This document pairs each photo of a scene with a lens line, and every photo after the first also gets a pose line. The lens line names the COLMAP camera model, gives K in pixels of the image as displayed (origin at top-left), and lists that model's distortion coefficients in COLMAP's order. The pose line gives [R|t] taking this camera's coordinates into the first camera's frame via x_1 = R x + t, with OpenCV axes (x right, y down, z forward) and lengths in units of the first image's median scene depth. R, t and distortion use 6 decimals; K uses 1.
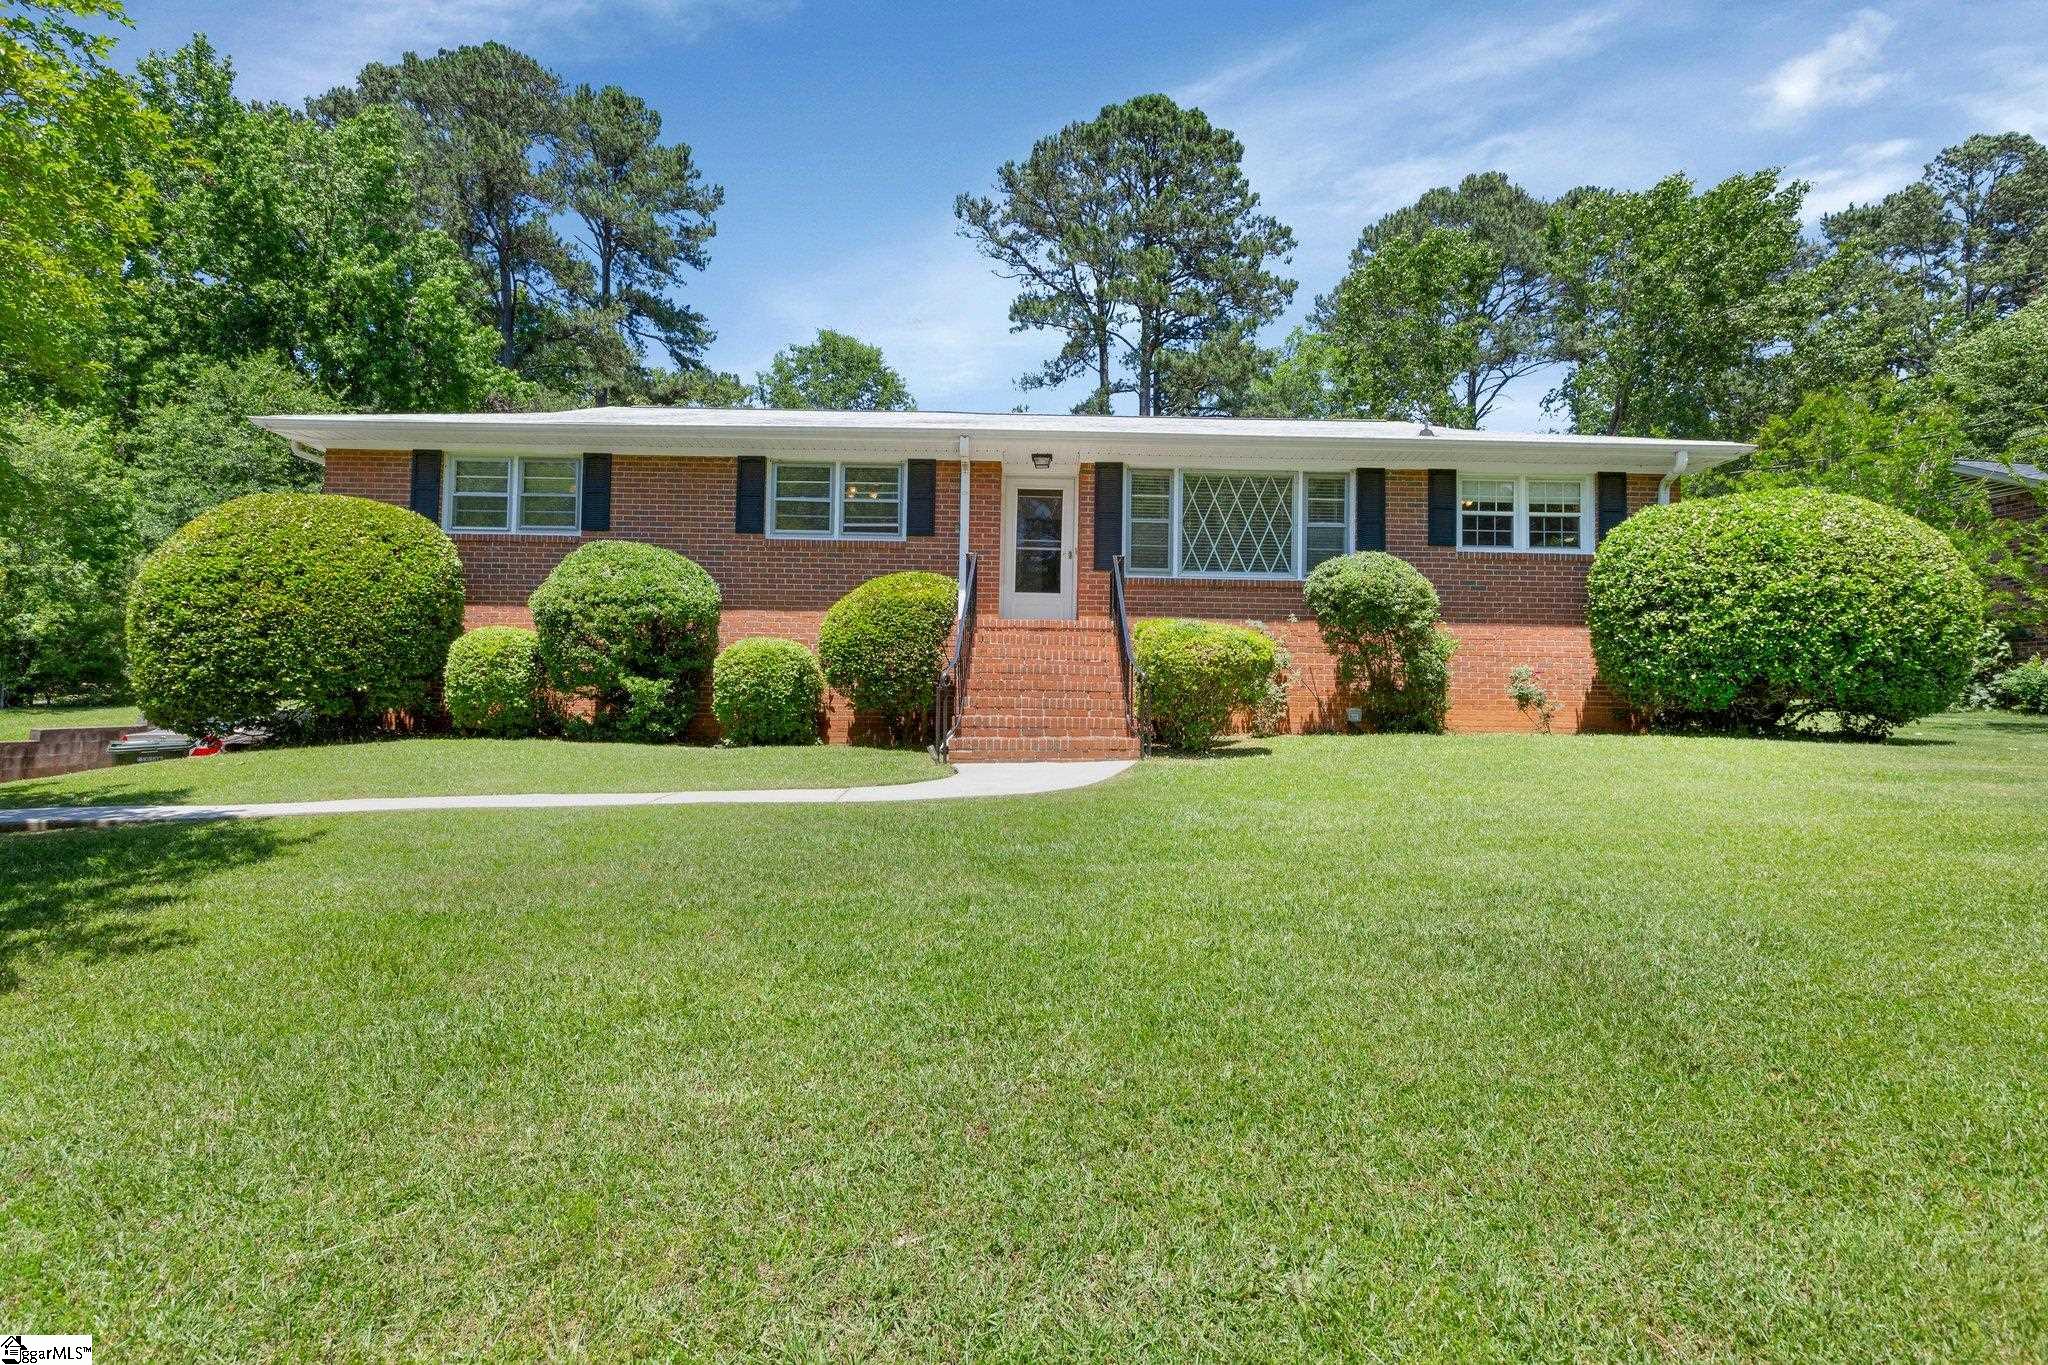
lens RADIAL K [[1037.3, 0, 1017.0], [0, 1037.3, 676.5], [0, 0, 1]] dist [-0.008361, 0.000011]
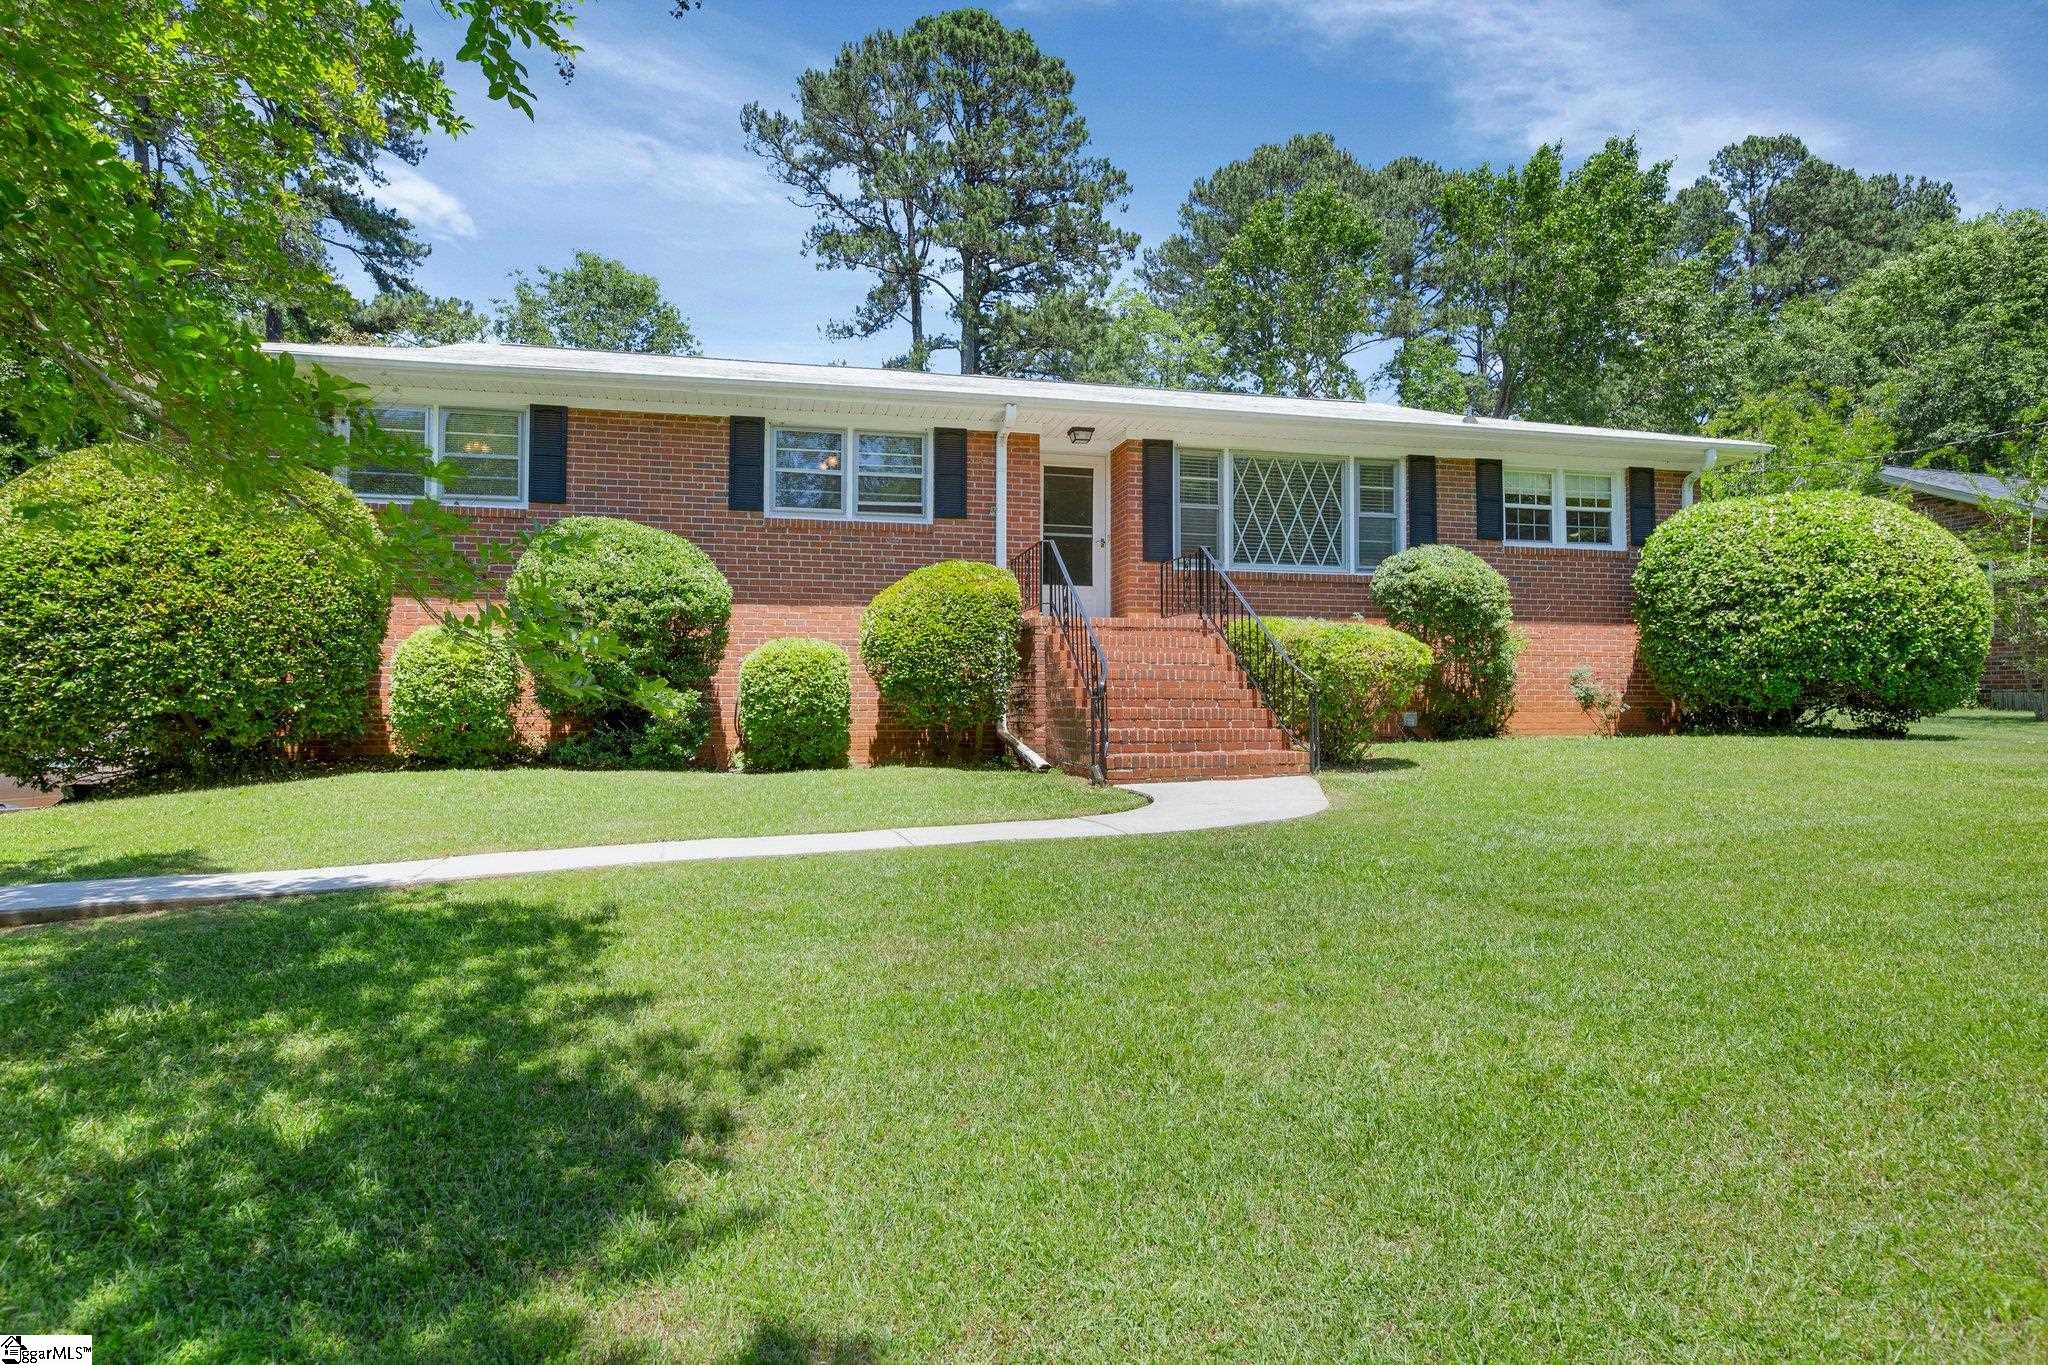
lens RADIAL K [[1206.3, 0, 1005.2], [0, 1206.3, 661.0], [0, 0, 1]] dist [-0.004585, -0.003882]
pose [[0.974648, -0.005684, 0.223669, -0.271370], [0.007846, 0.999931, -0.008777, -0.008670], [-0.223604, 0.010309, 0.974626, 0.022009]]
